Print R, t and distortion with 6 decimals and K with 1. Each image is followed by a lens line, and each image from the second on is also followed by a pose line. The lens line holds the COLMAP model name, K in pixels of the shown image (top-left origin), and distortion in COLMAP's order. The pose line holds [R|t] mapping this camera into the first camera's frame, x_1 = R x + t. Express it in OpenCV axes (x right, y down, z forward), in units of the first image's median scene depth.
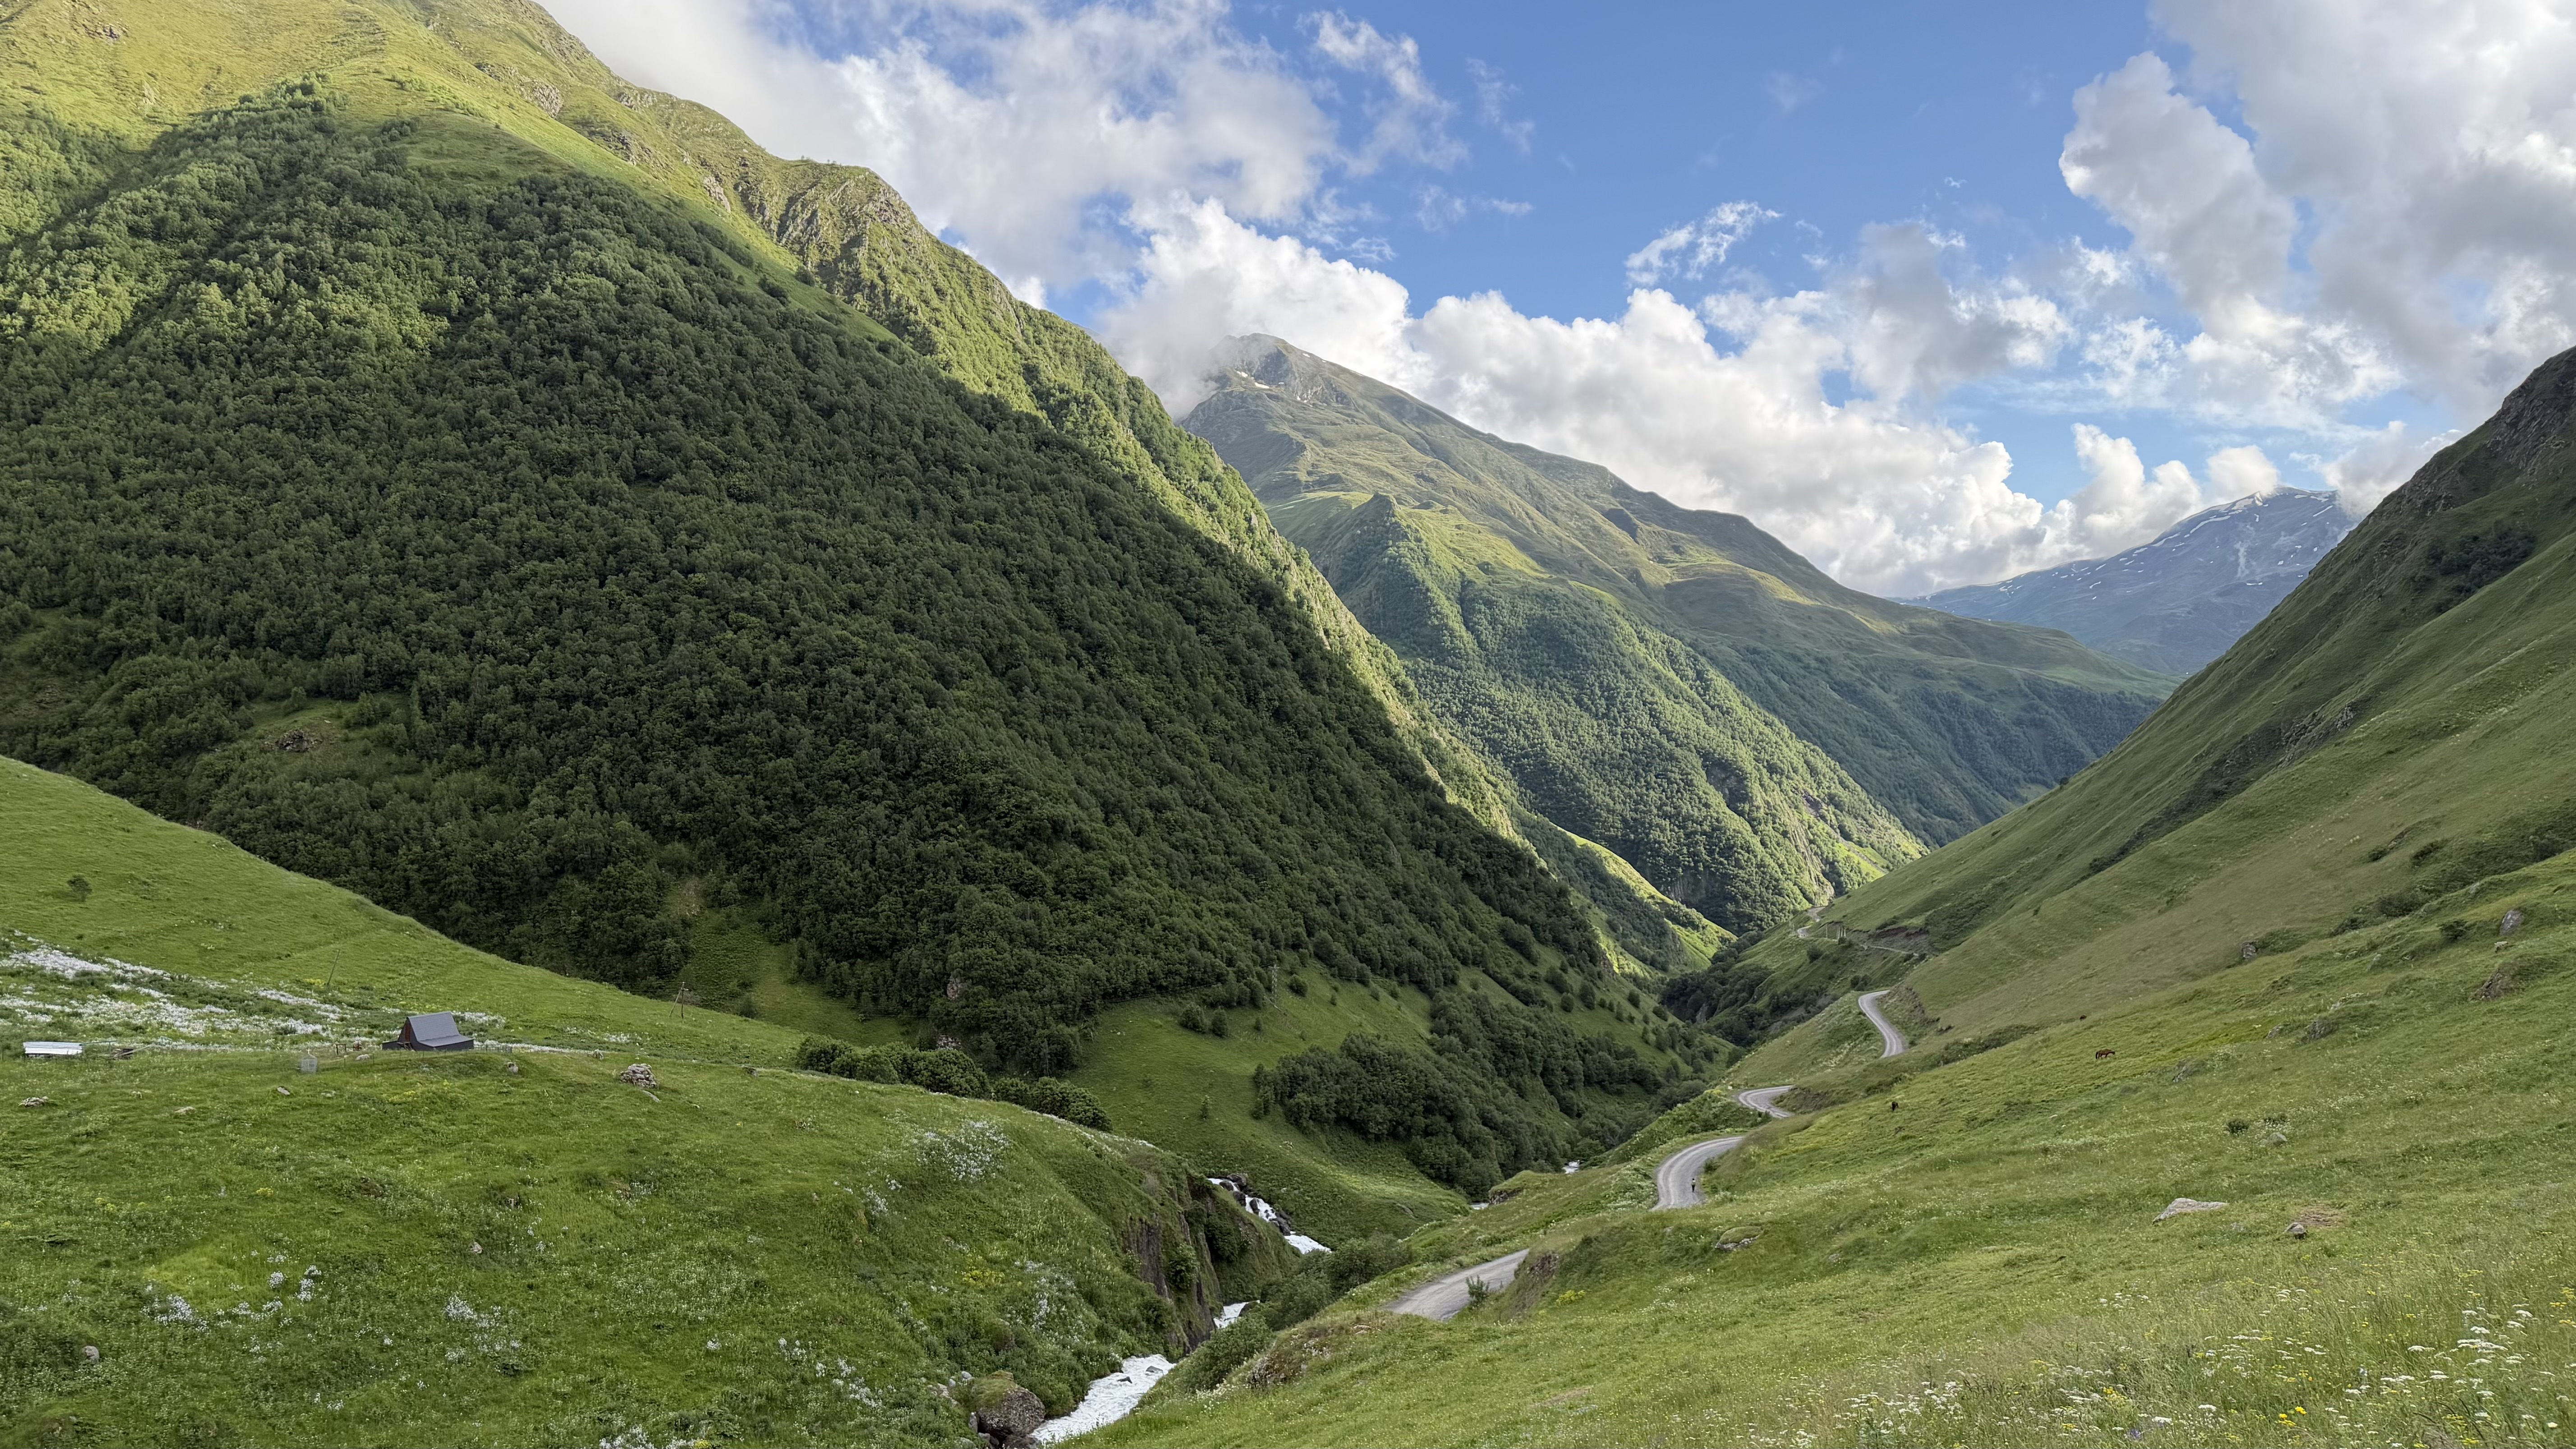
lens RADIAL K [[1827.1, 0, 1333.3], [0, 1827.1, 723.3], [0, 0, 1]] dist [-0.032564, 0.000278]
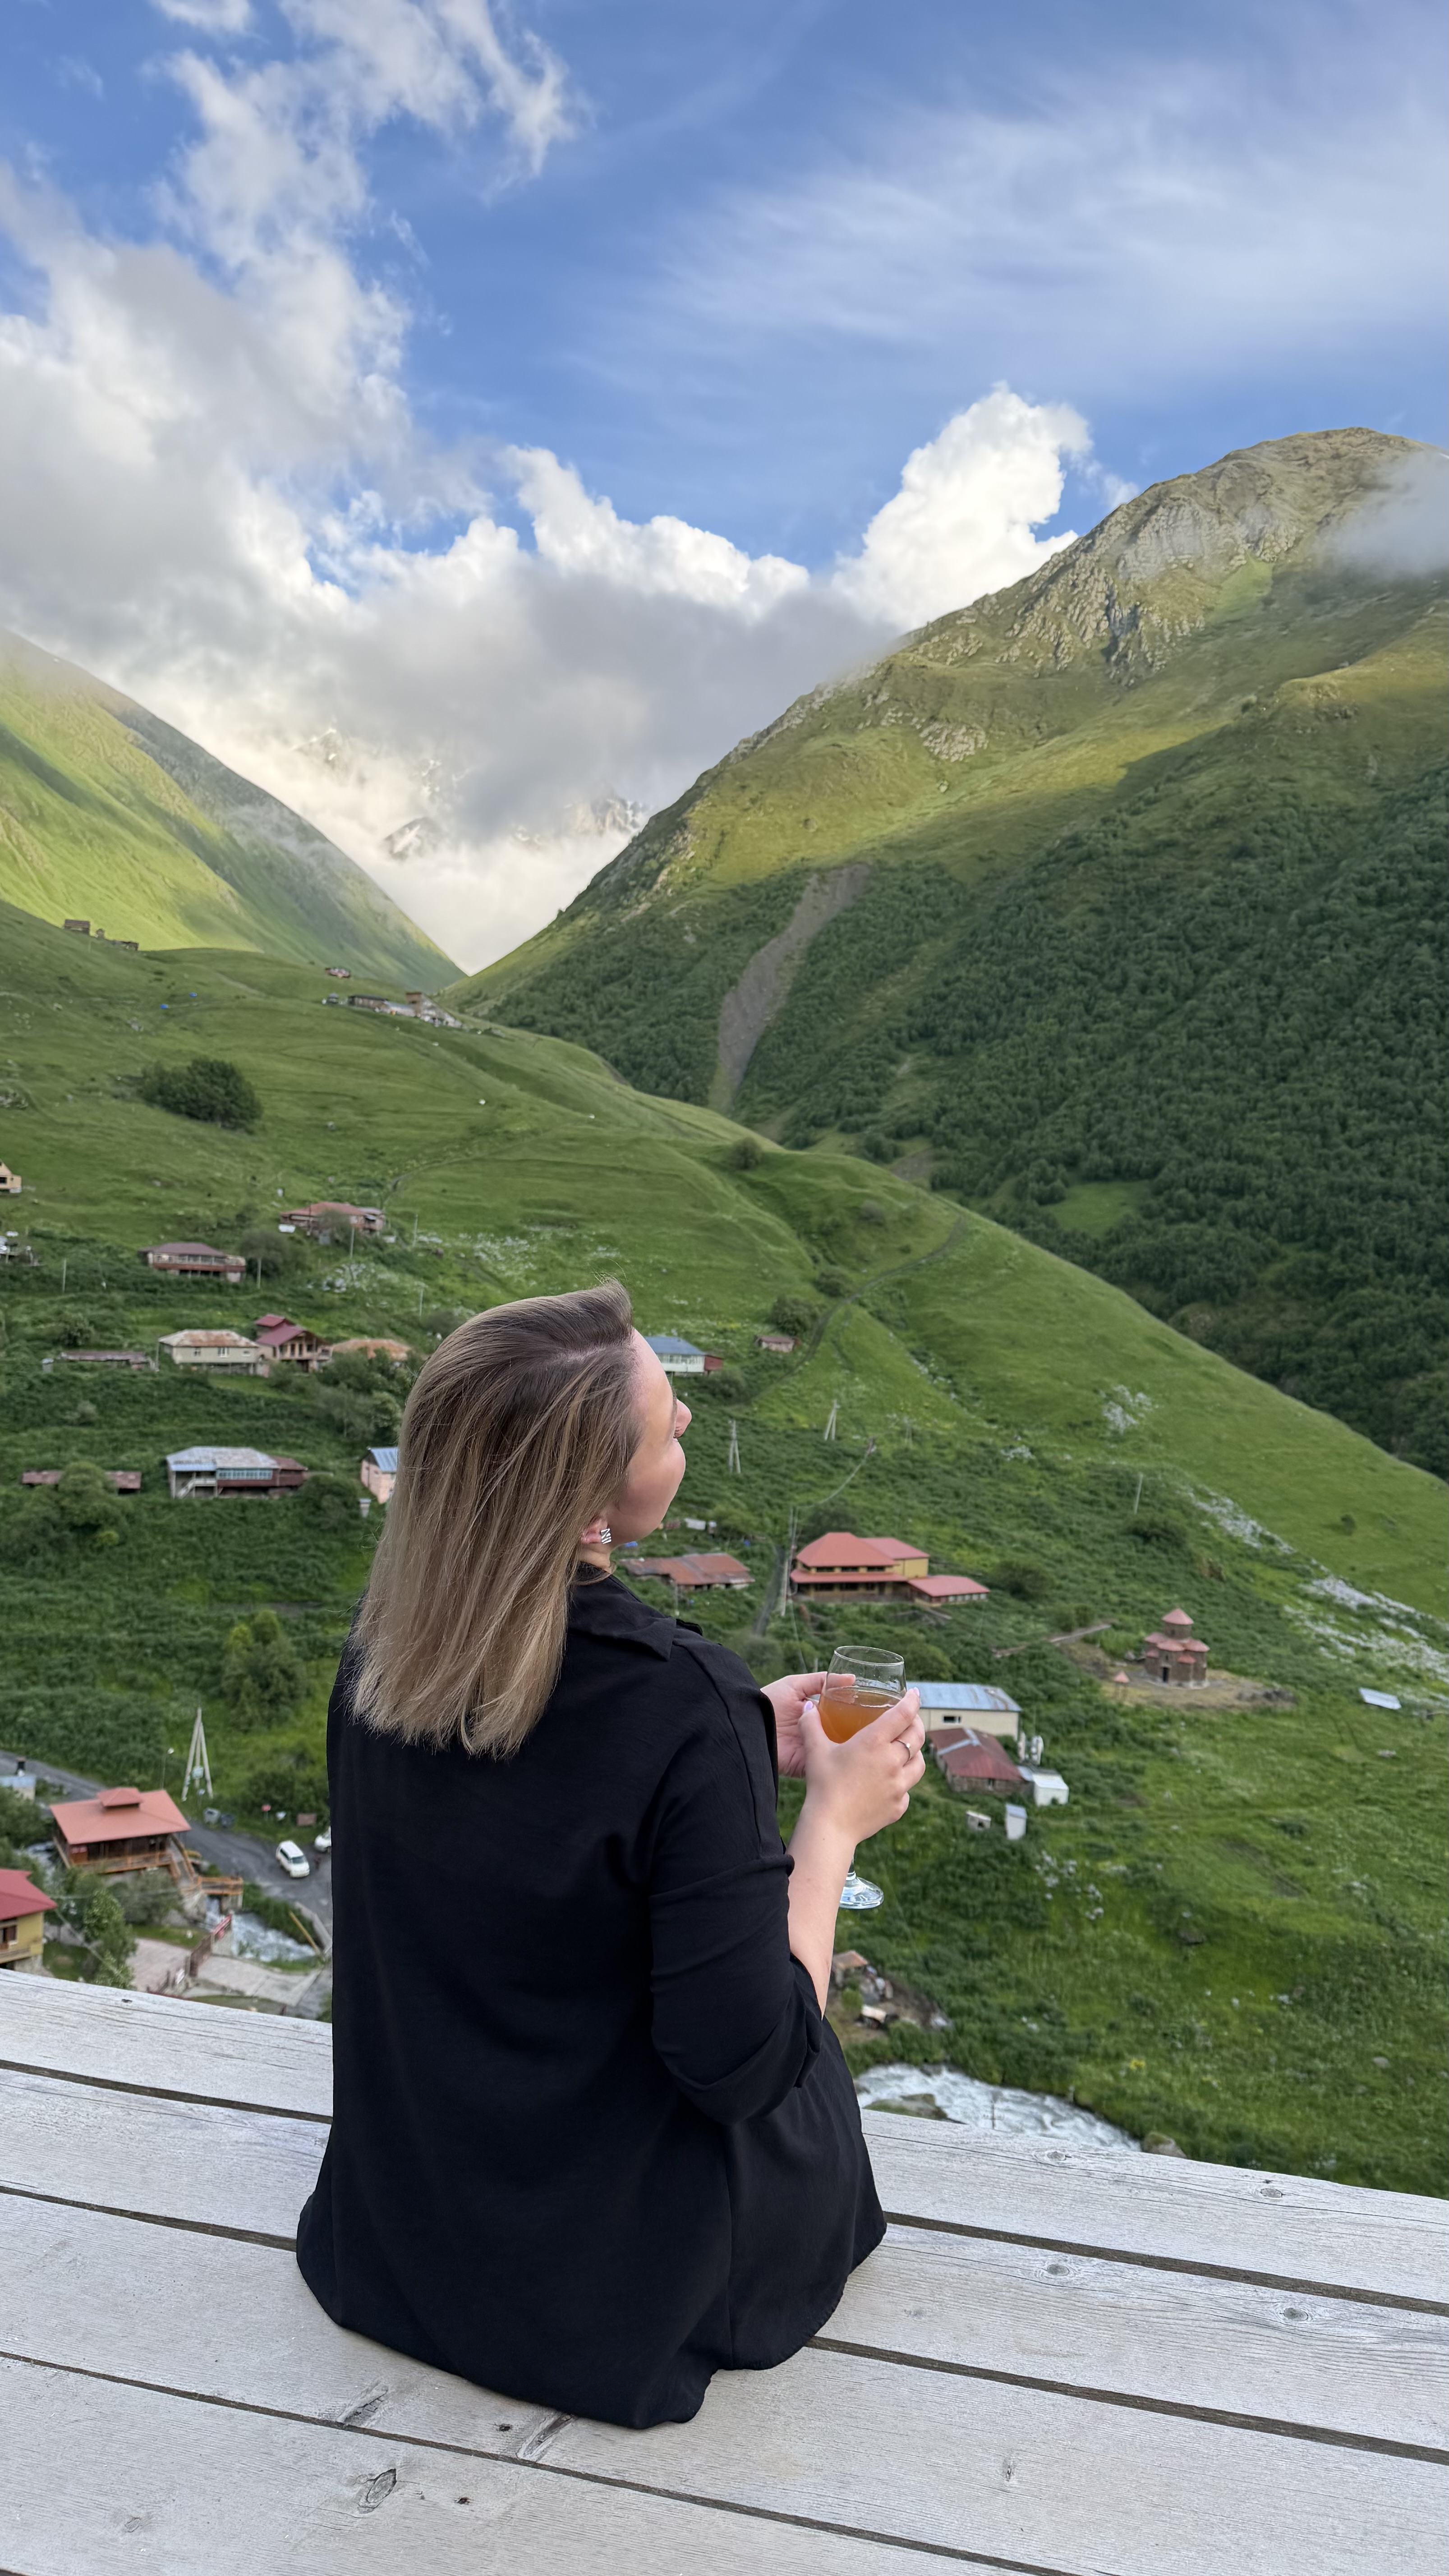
lens RADIAL K [[1802.9, 0, 724.5], [0, 1802.9, 1288.0], [0, 0, 1]] dist [0.169121, -0.366030]
pose [[0.635120, 0.068611, -0.769360, 0.012194], [-0.059982, 0.997420, 0.039433, -0.055437], [0.770081, 0.021103, 0.637597, -0.103707]]
